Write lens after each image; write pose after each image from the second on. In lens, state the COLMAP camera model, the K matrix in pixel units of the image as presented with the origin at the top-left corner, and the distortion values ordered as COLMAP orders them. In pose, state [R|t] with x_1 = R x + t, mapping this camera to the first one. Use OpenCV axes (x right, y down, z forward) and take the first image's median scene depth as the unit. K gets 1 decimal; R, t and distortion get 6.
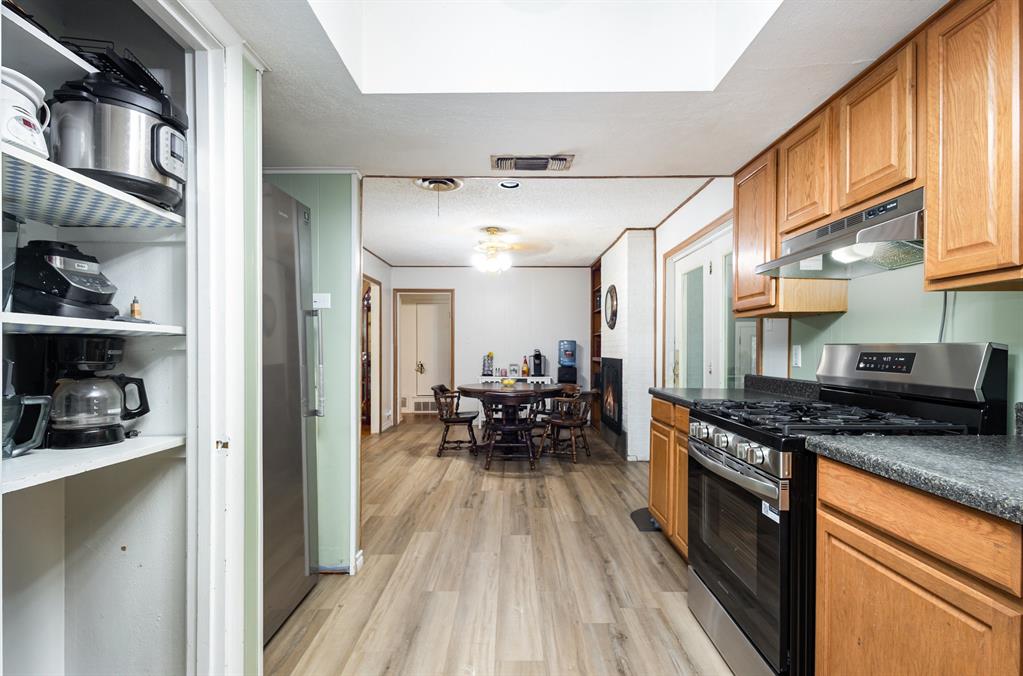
lens RADIAL K [[482.4, 0, 515.4], [0, 482.4, 345.4], [0, 0, 1]] dist [0.003852, 0.000145]
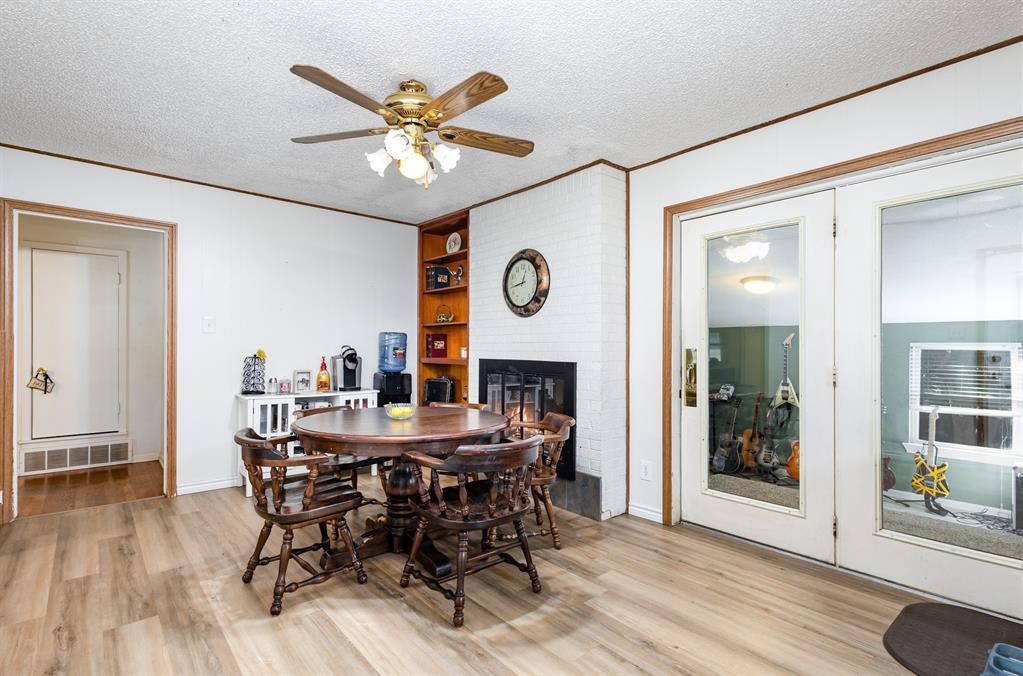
lens RADIAL K [[482.4, 0, 509.1], [0, 482.4, 344.4], [0, 0, 1]] dist [0.003852, 0.000145]
pose [[0.762714, 0.009539, 0.646666, -0.194168], [-0.012867, 0.999917, 0.000426, 0.003806], [-0.646608, -0.008646, 0.762773, 0.409981]]
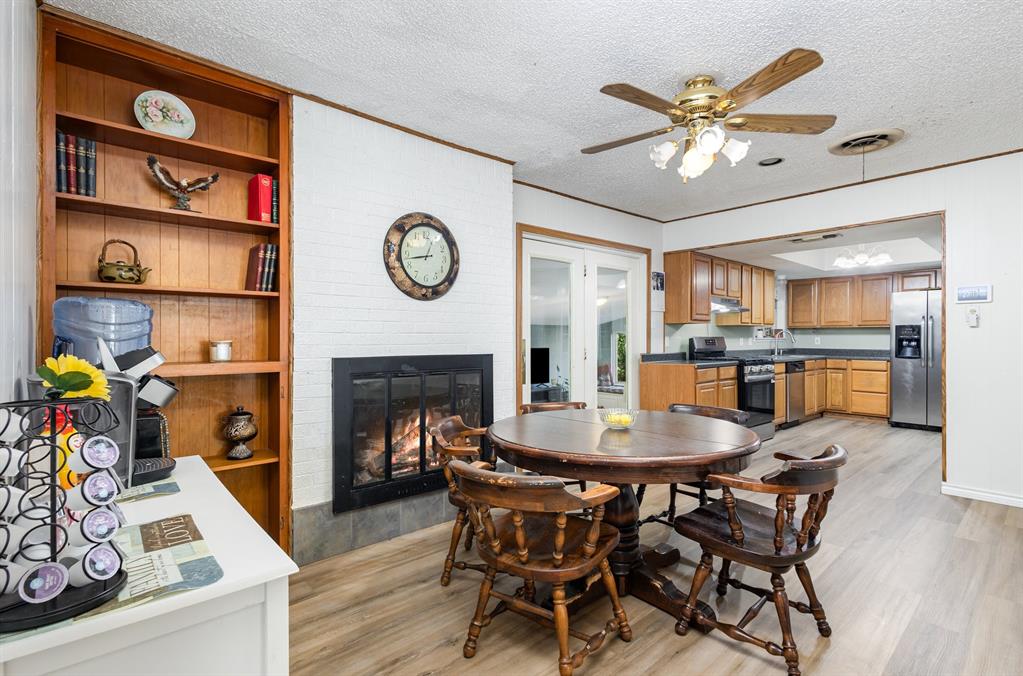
lens RADIAL K [[482.4, 0, 513.3], [0, 482.4, 339.2], [0, 0, 1]] dist [0.003852, 0.000145]
pose [[-0.655781, 0.002444, 0.754947, -0.199226], [-0.003773, 0.999972, -0.006515, 0.008953], [-0.754942, -0.007120, -0.655753, 1.011888]]
